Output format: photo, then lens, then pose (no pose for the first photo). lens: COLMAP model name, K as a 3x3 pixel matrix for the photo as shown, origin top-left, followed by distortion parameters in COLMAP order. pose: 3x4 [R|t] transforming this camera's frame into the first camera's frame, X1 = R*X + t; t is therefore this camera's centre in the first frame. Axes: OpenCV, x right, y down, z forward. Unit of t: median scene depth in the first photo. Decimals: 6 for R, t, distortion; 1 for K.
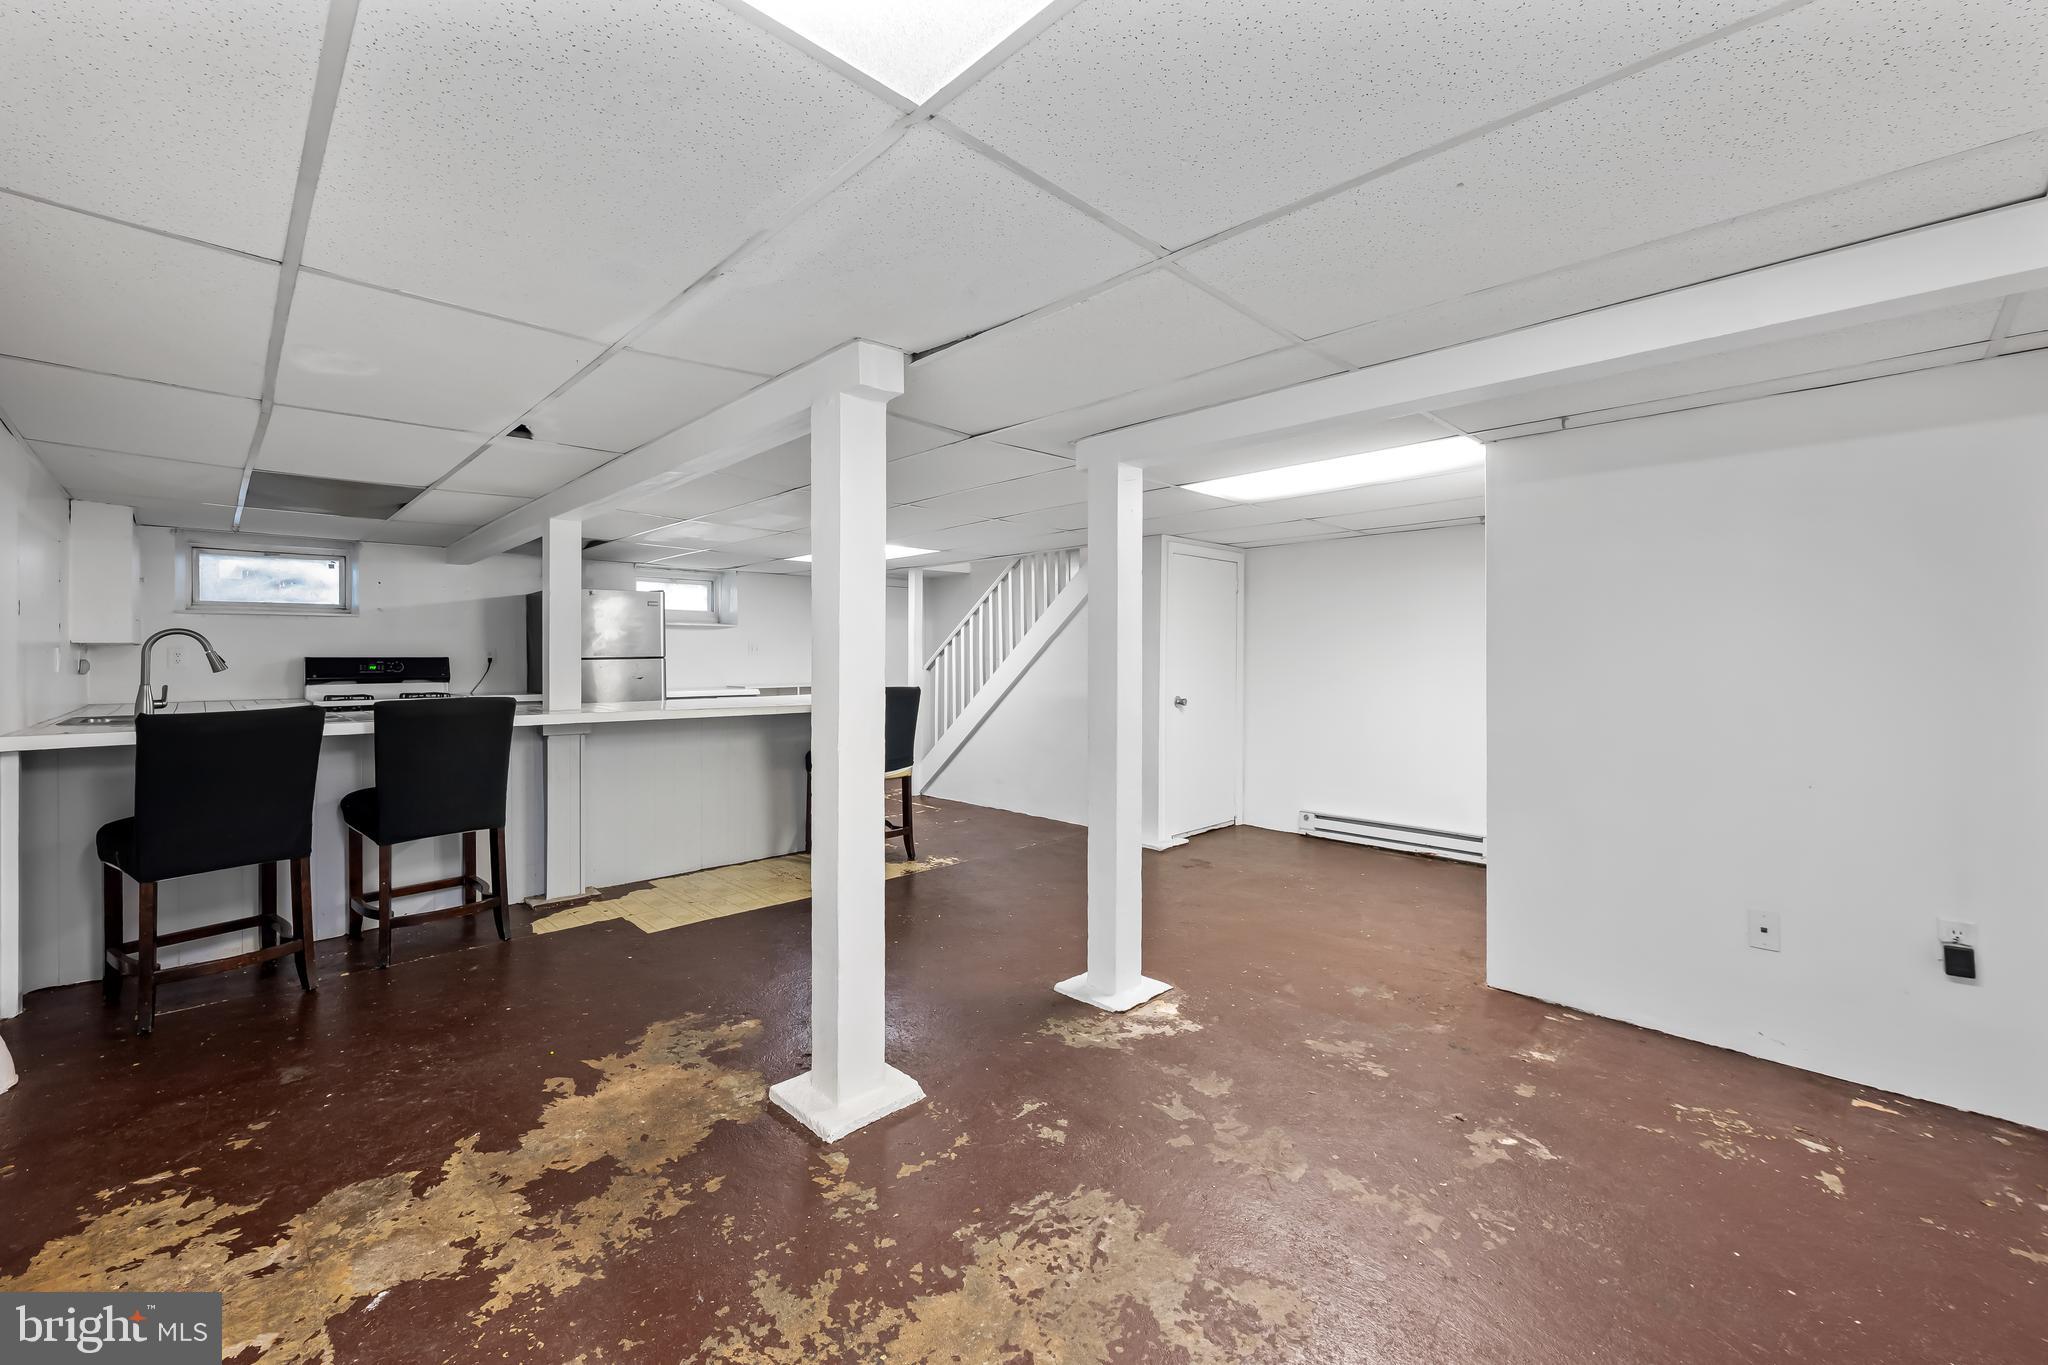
lens RADIAL K [[825.0, 0, 1022.0], [0, 825.0, 667.8], [0, 0, 1]] dist [-0.005860, 0.000528]
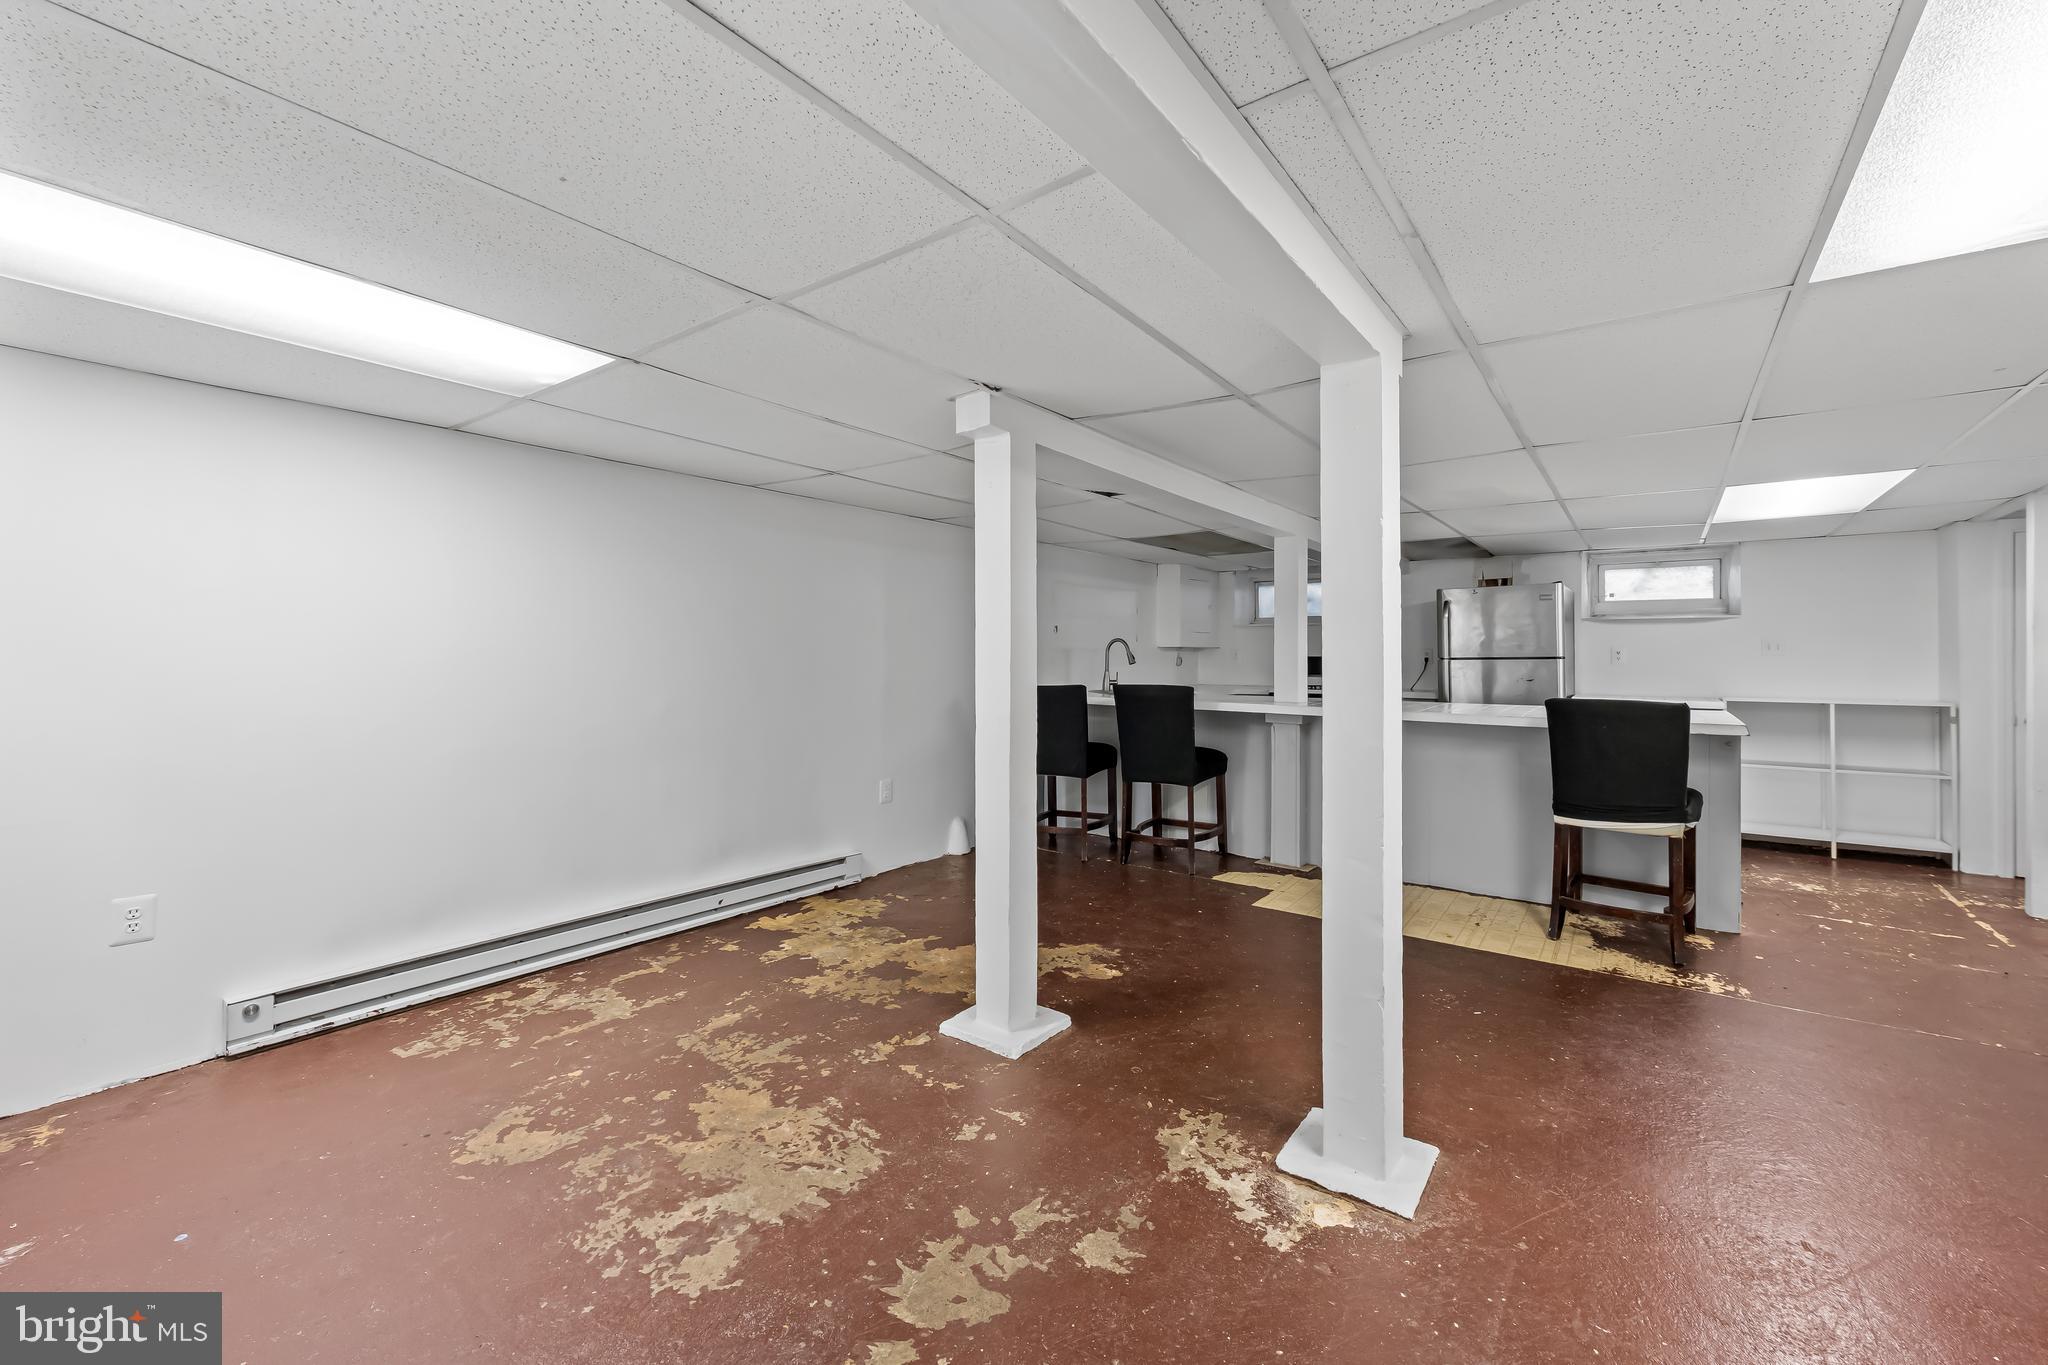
lens RADIAL K [[825.0, 0, 1022.2], [0, 825.0, 648.3], [0, 0, 1]] dist [-0.005860, 0.000528]
pose [[0.147673, -0.005906, -0.989019, 1.016043], [-0.016614, 0.999826, -0.008452, -0.015320], [0.988897, 0.017680, 0.147549, 0.882741]]
